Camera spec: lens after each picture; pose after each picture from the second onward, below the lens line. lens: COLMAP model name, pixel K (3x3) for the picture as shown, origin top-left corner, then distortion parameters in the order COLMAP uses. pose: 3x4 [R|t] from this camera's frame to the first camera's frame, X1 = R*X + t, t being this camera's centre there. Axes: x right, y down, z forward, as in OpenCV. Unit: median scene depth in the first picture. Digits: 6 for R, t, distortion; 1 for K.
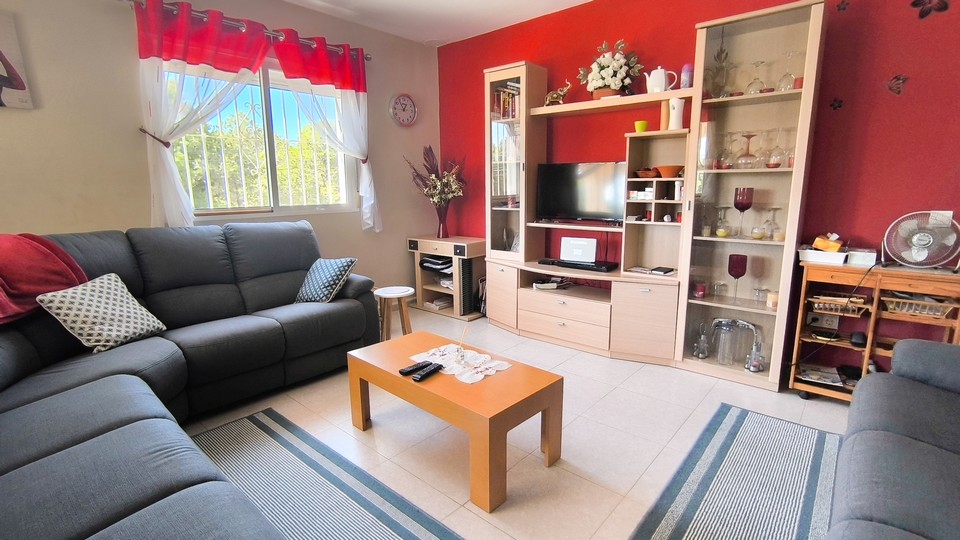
lens RADIAL K [[439.0, 0, 475.0], [0, 439.0, 264.9], [0, 0, 1]] dist [0.001975, 0.000501]
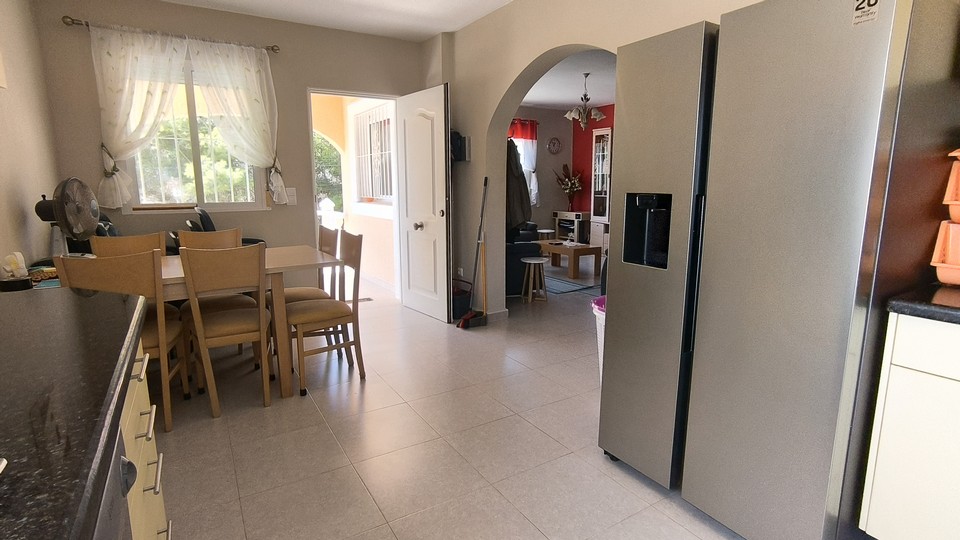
lens RADIAL K [[474.9, 0, 486.1], [0, 474.9, 263.3], [0, 0, 1]] dist [-0.002531, -0.000035]
pose [[0.959106, 0.050954, -0.278423, 0.173102], [-0.052917, 0.998599, 0.000467, 0.196558], [0.278057, 0.014286, 0.960458, -1.169545]]
